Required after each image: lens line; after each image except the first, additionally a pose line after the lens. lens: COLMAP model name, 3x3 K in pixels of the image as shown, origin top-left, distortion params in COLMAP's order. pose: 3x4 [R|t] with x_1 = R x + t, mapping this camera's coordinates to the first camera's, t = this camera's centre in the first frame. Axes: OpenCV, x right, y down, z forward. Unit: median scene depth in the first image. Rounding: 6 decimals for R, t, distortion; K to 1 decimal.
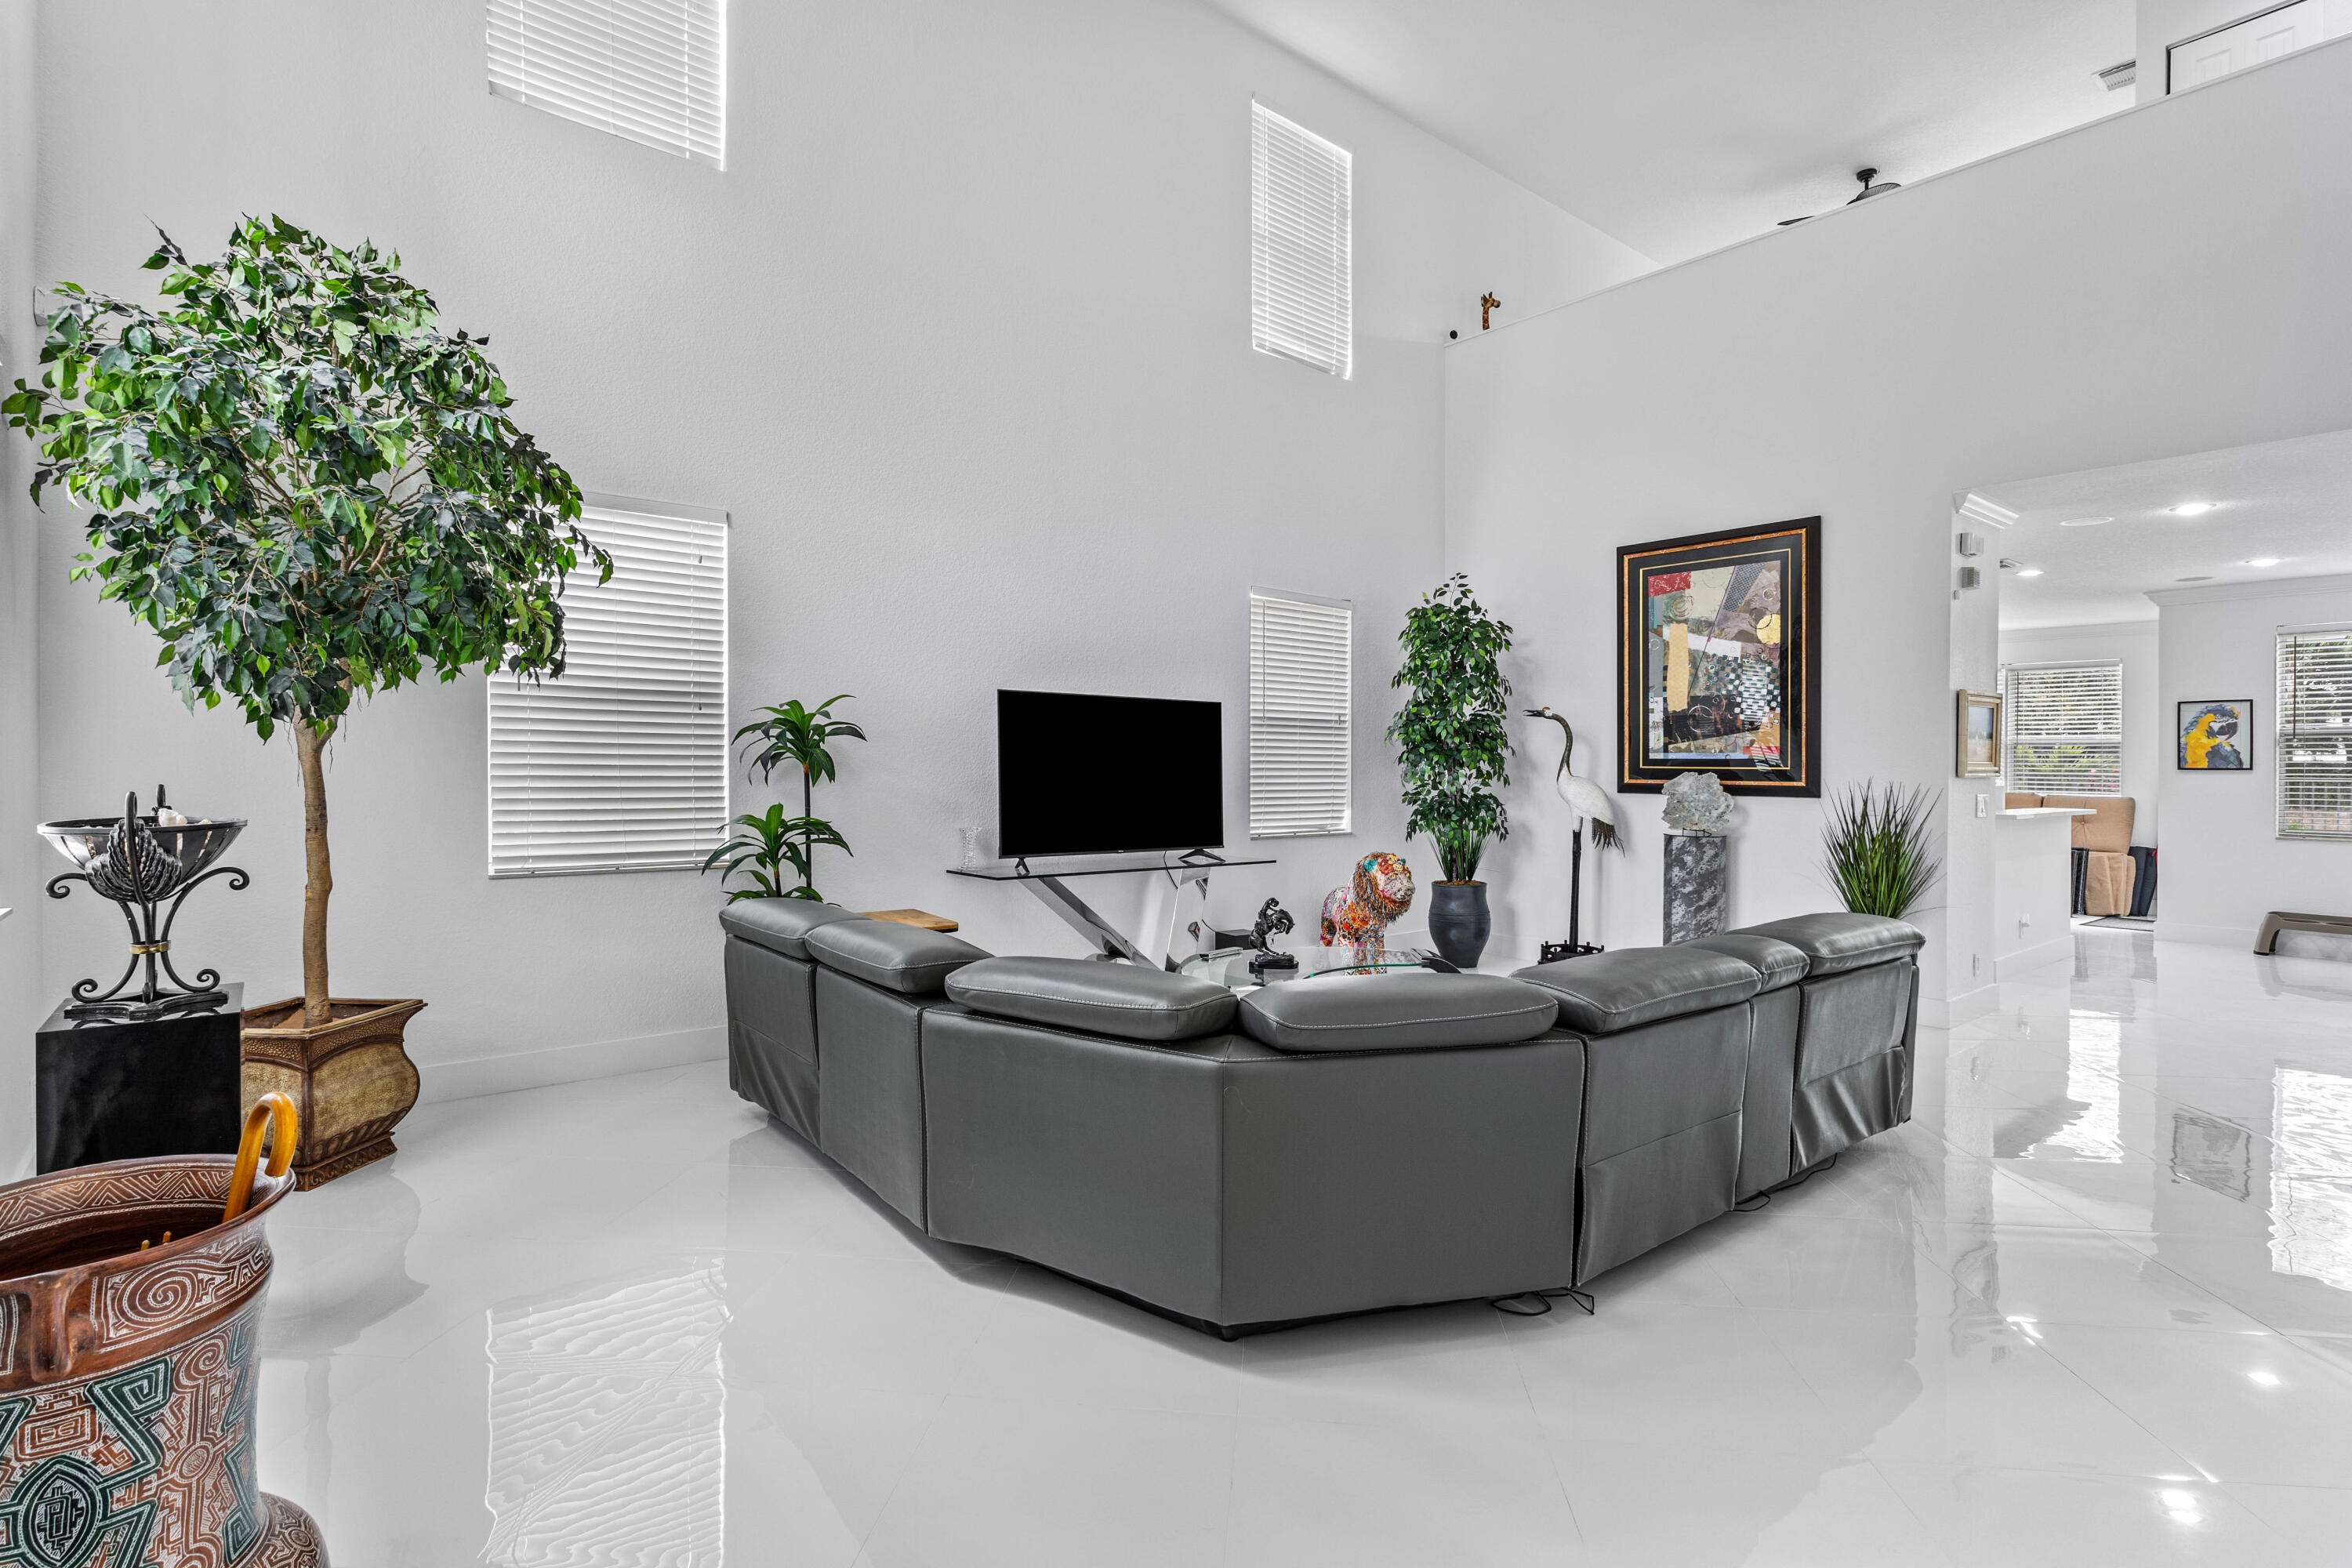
lens RADIAL K [[1109.1, 0, 1187.5], [0, 1109.1, 742.0], [0, 0, 1]] dist [-0.000296, -0.000307]
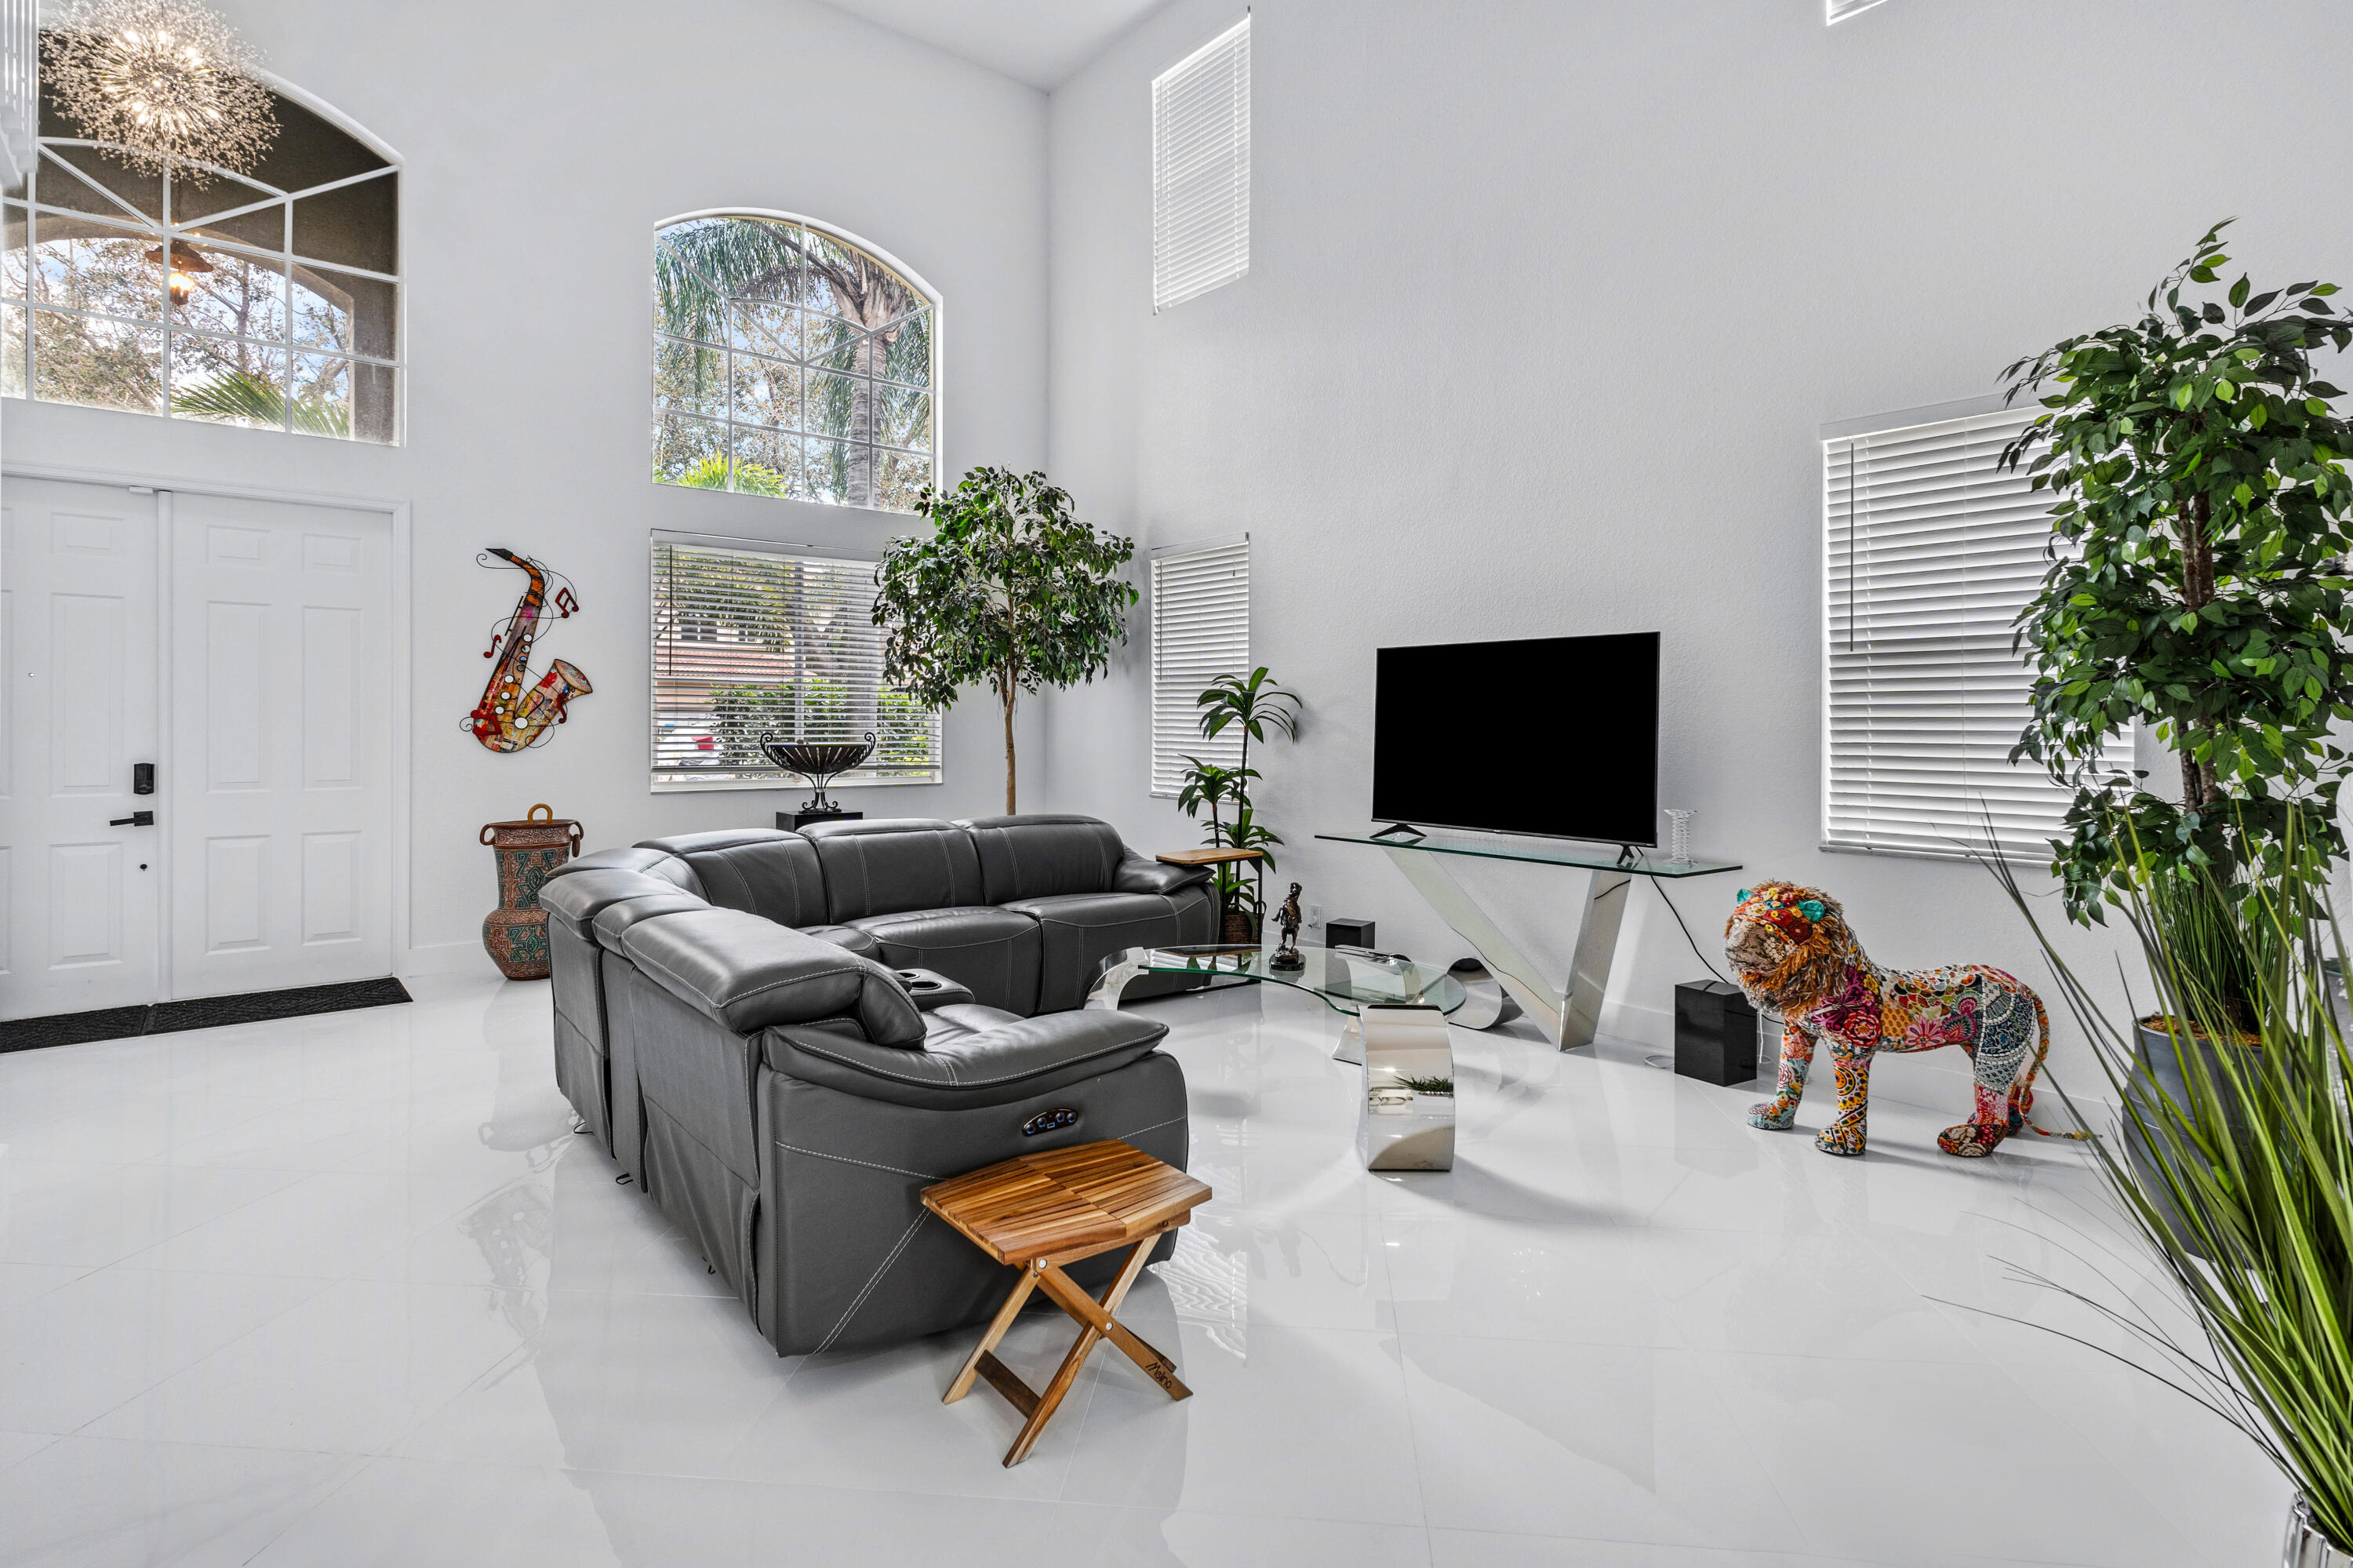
lens RADIAL K [[1109.6, 0, 1188.0], [0, 1109.6, 742.0], [0, 0, 1]] dist [-0.000296, -0.000307]
pose [[-0.003528, 0.006122, -0.999975, 0.706226], [0.006789, 0.999958, 0.006098, 0.024300], [0.999971, -0.006767, -0.003570, 0.730891]]
